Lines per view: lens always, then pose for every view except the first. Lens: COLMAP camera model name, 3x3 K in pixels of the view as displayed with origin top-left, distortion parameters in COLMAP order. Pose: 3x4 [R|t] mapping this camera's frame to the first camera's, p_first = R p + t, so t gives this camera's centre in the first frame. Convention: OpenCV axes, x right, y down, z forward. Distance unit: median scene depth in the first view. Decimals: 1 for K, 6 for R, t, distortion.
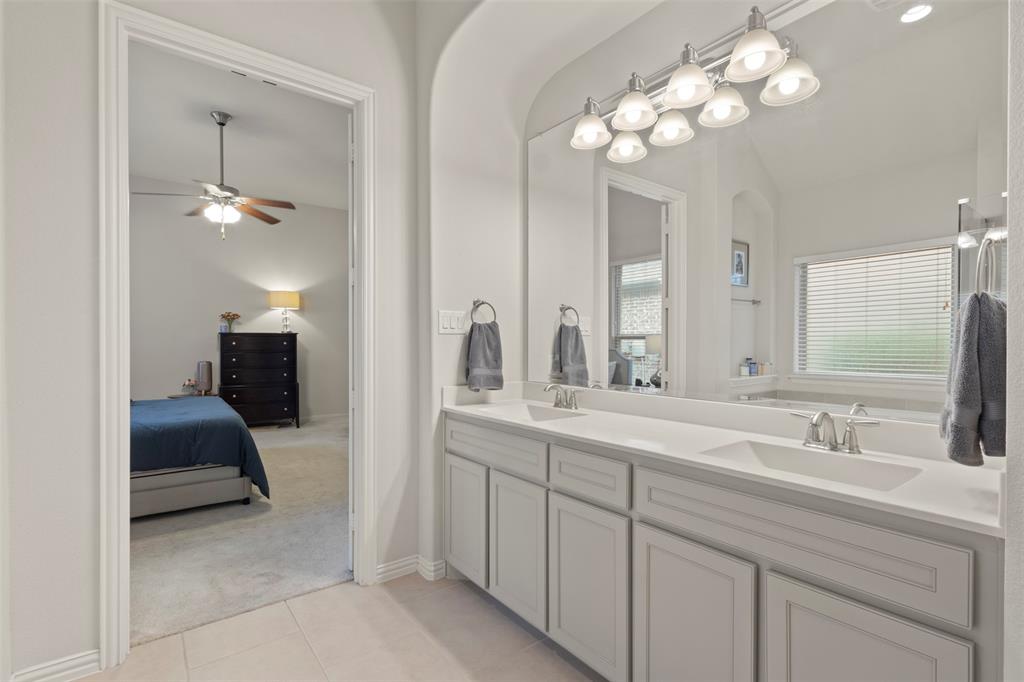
lens RADIAL K [[471.4, 0, 510.8], [0, 471.4, 341.0], [0, 0, 1]] dist [-0.001719, 0.000665]
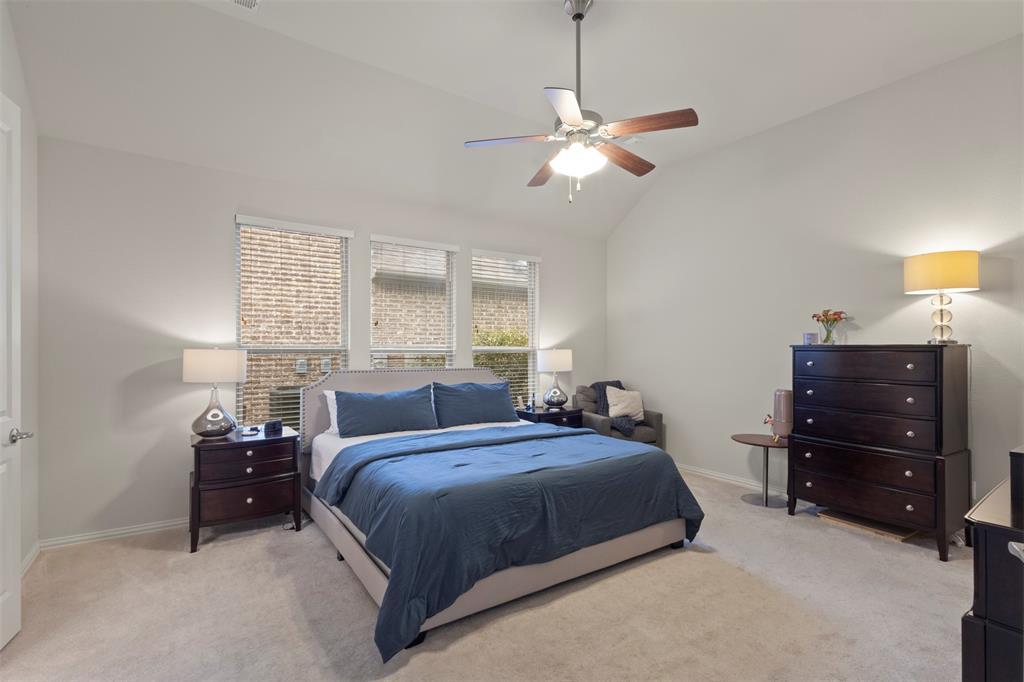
lens RADIAL K [[457.5, 0, 512.0], [0, 457.5, 341.0], [0, 0, 1]] dist [0.024414, 0.000252]
pose [[-0.057423, 0.000583, -0.998350, 0.007196], [-0.004666, 0.999989, 0.000853, -0.020191], [0.998339, 0.004707, -0.057420, 0.634998]]
